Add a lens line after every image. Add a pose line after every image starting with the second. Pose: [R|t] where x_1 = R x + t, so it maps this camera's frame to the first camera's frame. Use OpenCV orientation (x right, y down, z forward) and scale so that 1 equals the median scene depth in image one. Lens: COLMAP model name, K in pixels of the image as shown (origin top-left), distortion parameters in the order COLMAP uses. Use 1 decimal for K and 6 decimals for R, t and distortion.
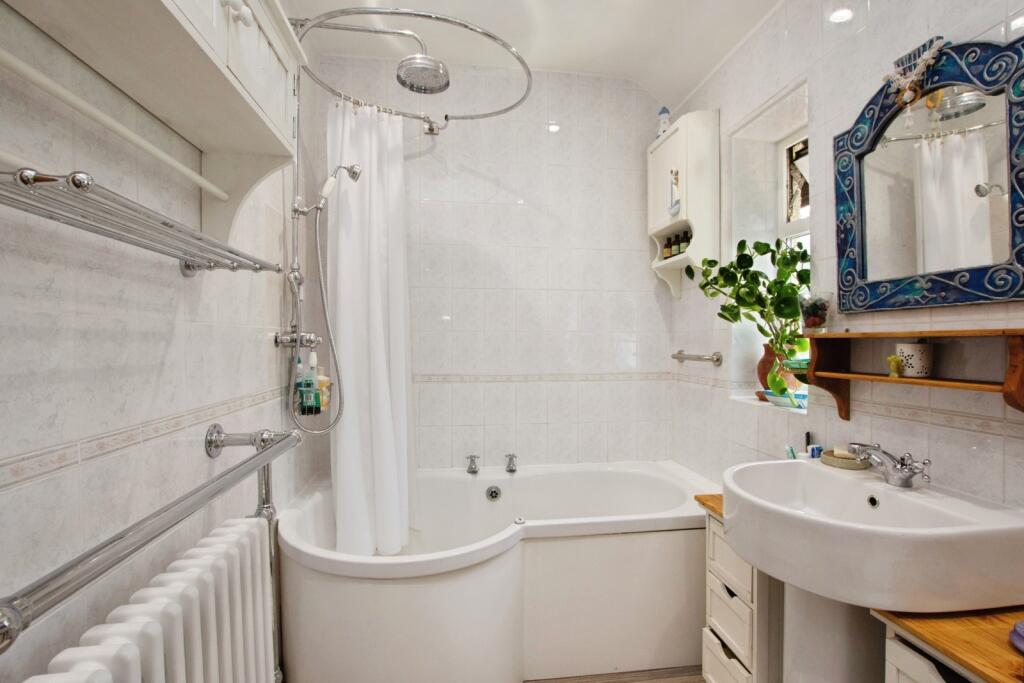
lens RADIAL K [[463.8, 0, 511.7], [0, 463.8, 347.1], [0, 0, 1]] dist [-0.029459, 0.004422]
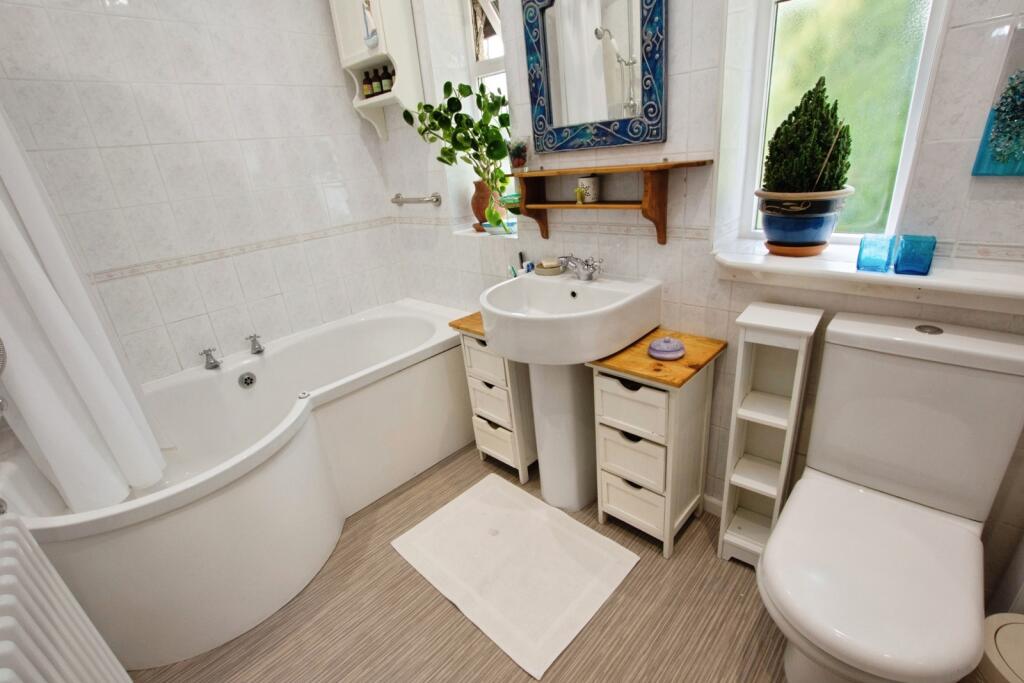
lens RADIAL K [[463.8, 0, 514.2], [0, 463.8, 343.2], [0, 0, 1]] dist [-0.029459, 0.004422]
pose [[0.775859, -0.304136, 0.552760, -0.158616], [0.099447, 0.924138, 0.368889, -0.059103], [-0.623019, -0.231236, 0.747246, -0.017596]]
